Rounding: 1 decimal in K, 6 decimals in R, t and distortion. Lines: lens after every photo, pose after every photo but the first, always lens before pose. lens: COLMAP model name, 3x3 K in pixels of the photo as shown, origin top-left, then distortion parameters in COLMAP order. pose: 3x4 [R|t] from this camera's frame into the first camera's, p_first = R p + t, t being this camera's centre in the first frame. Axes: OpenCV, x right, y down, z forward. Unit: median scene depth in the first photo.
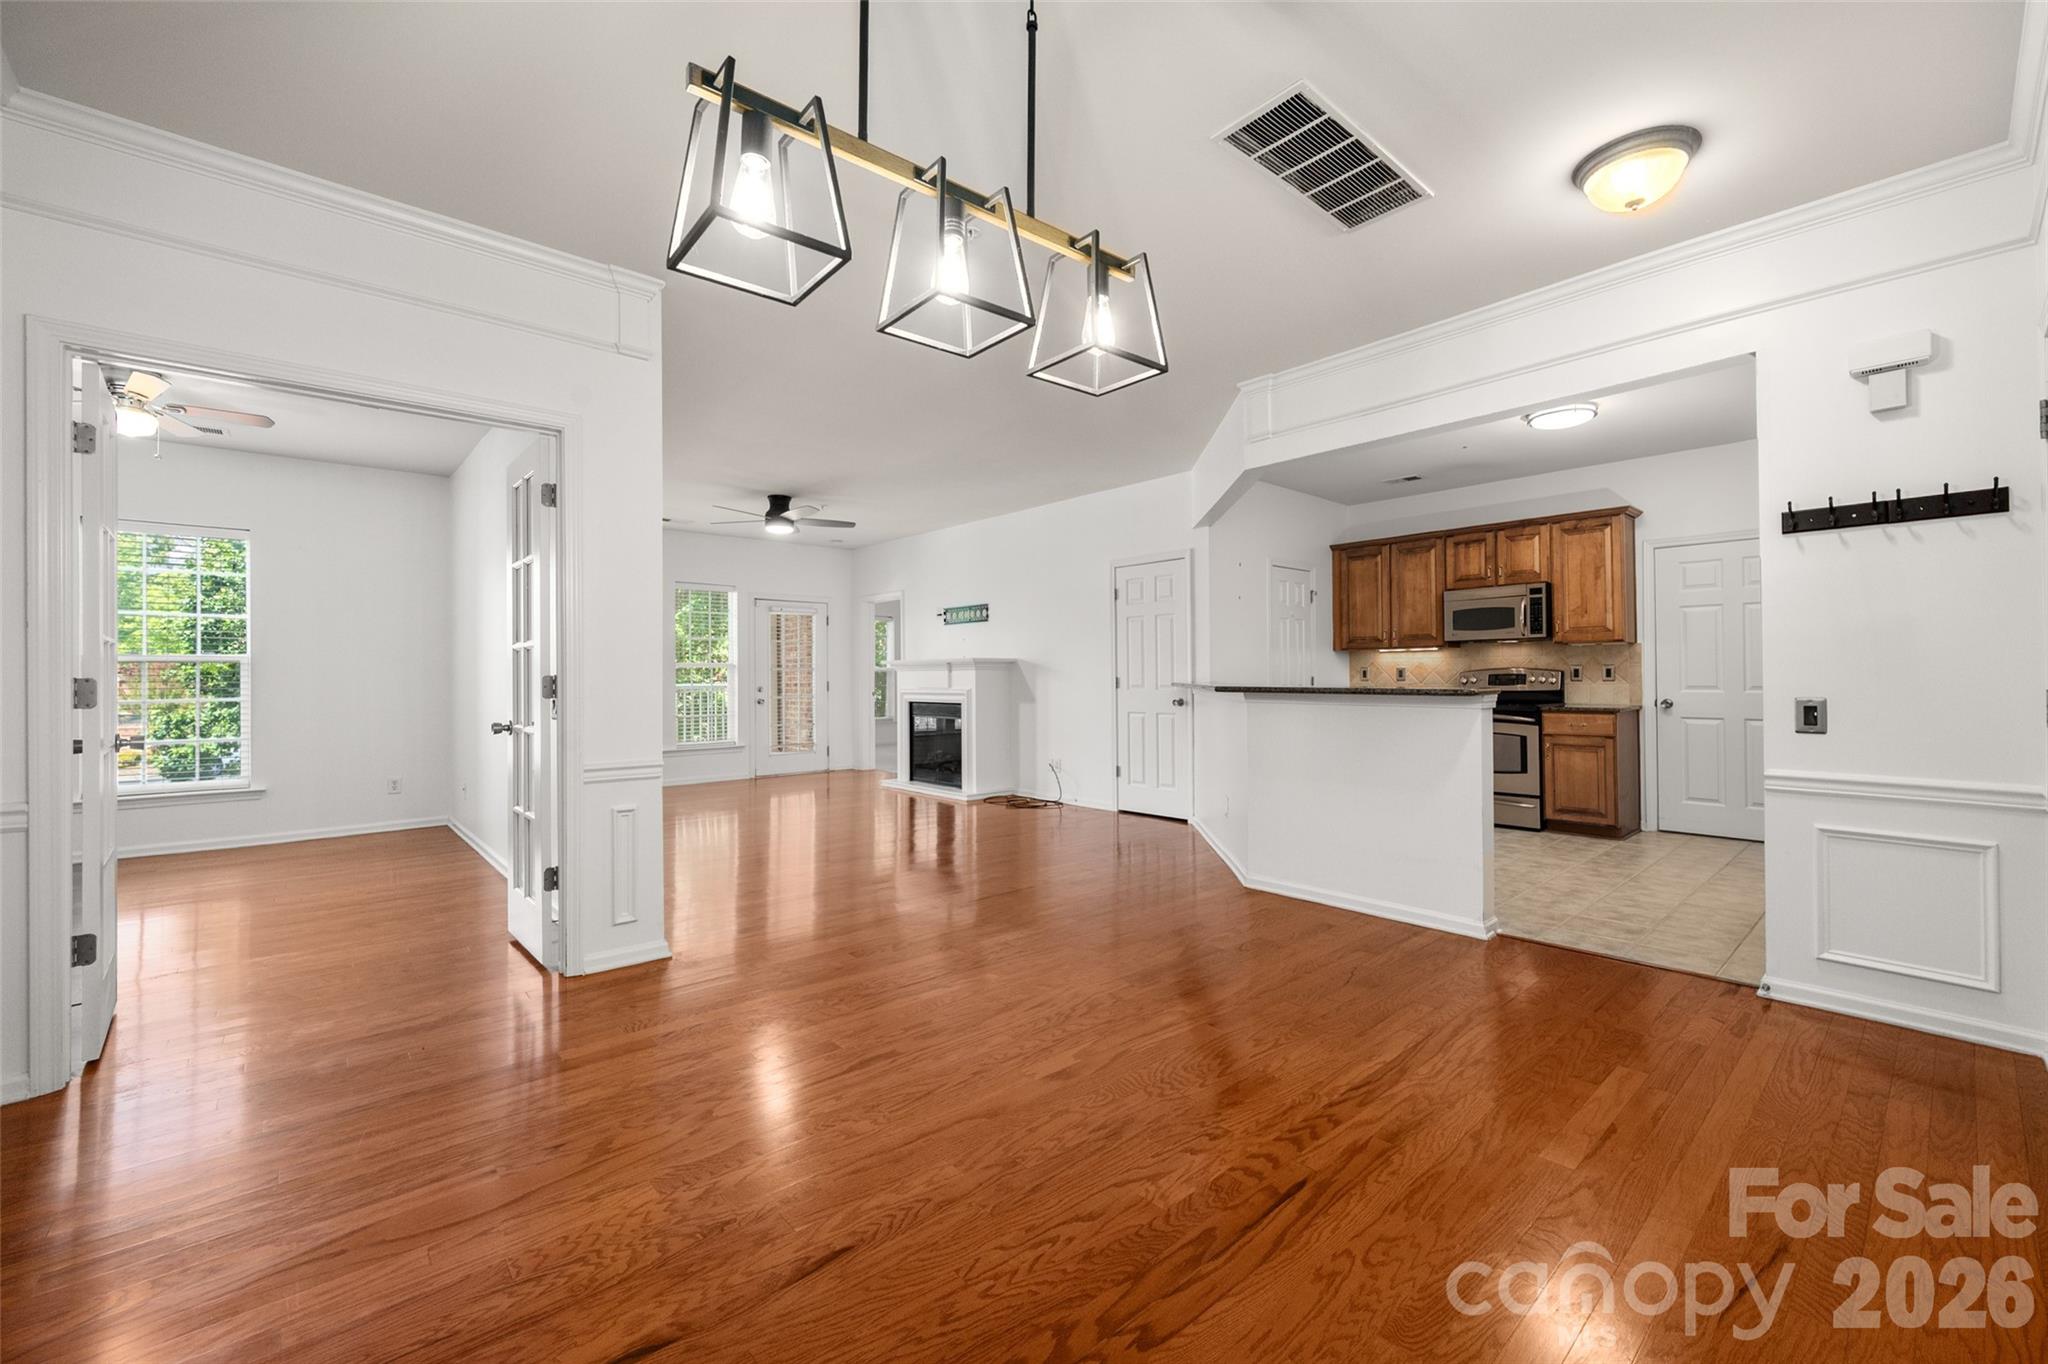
lens RADIAL K [[826.3, 0, 1020.8], [0, 826.3, 666.9], [0, 0, 1]] dist [-0.006546, -0.000260]
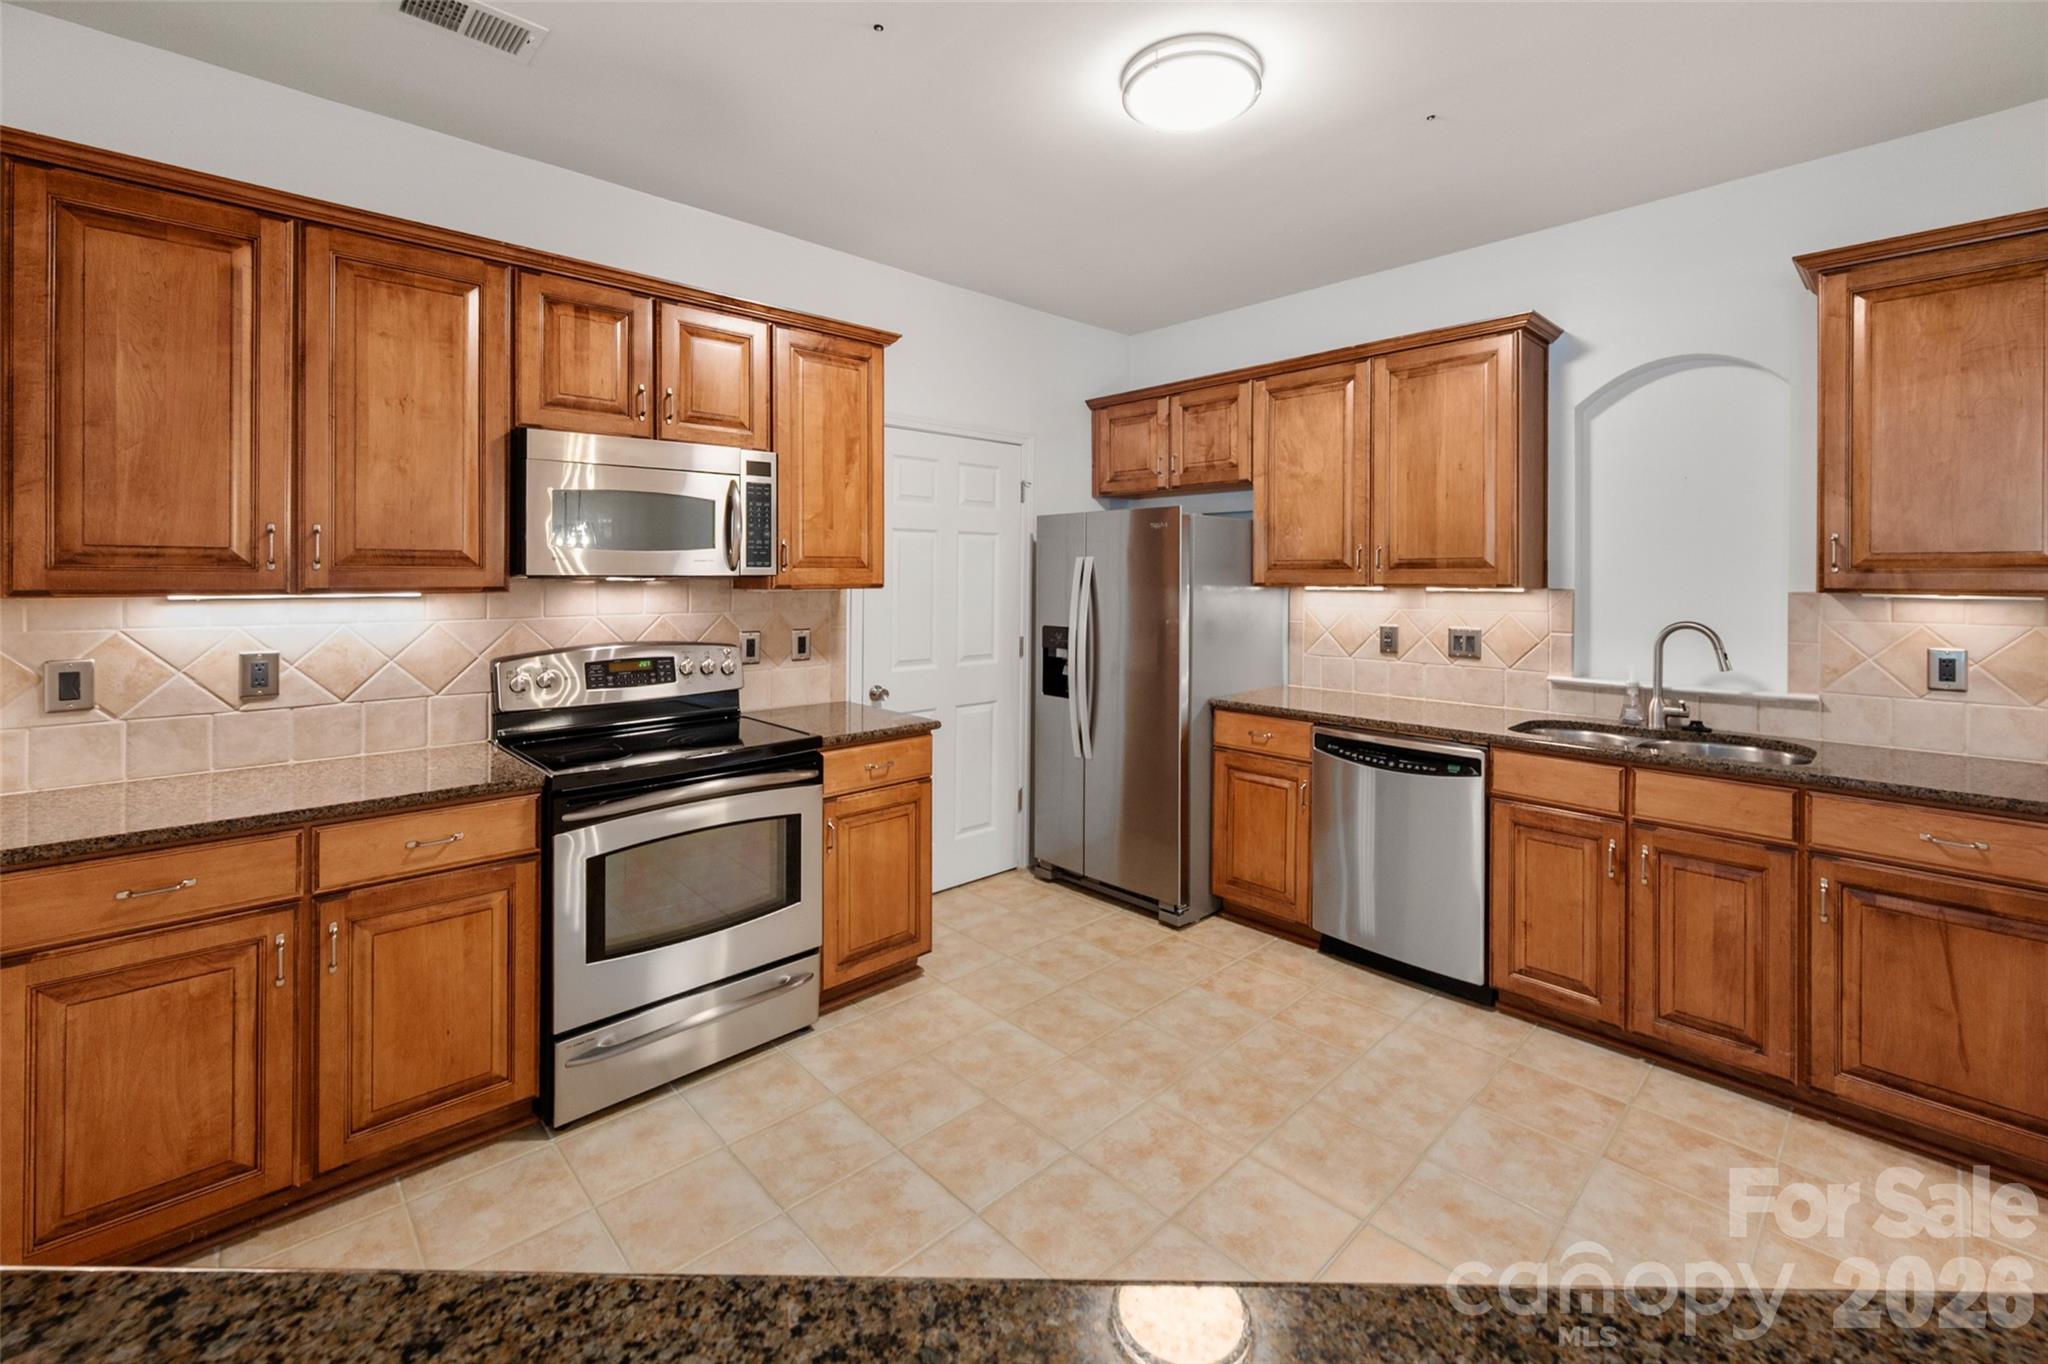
lens RADIAL K [[826.3, 0, 1045.9], [0, 826.3, 583.3], [0, 0, 1]] dist [-0.006546, -0.000260]
pose [[-0.044293, -0.000115, 0.999019, 0.187020], [-0.014237, 0.999899, -0.000516, -0.034716], [-0.998917, -0.014246, -0.044290, 0.893573]]
